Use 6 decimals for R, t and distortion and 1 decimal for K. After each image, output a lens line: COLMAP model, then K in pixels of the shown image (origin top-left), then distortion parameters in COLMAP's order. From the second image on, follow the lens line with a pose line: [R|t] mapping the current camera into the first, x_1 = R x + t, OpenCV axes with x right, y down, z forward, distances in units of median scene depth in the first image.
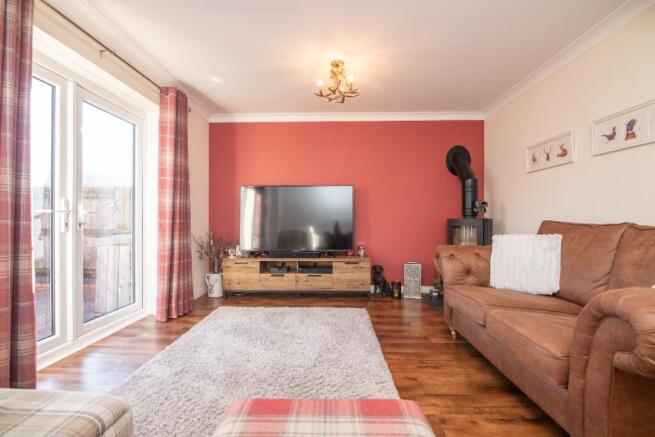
lens RADIAL K [[302.1, 0, 324.6], [0, 302.1, 220.0], [0, 0, 1]] dist [-0.015540, -0.000329]
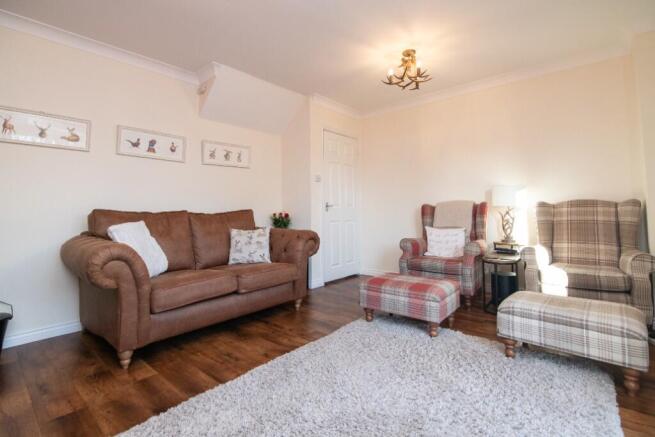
lens RADIAL K [[302.1, 0, 324.7], [0, 302.1, 214.1], [0, 0, 1]] dist [-0.015540, -0.000329]
pose [[-0.776322, 0.006386, 0.630304, -0.501814], [0.012905, 0.999900, 0.005763, 0.023814], [-0.630204, 0.012608, -0.776327, 1.557604]]
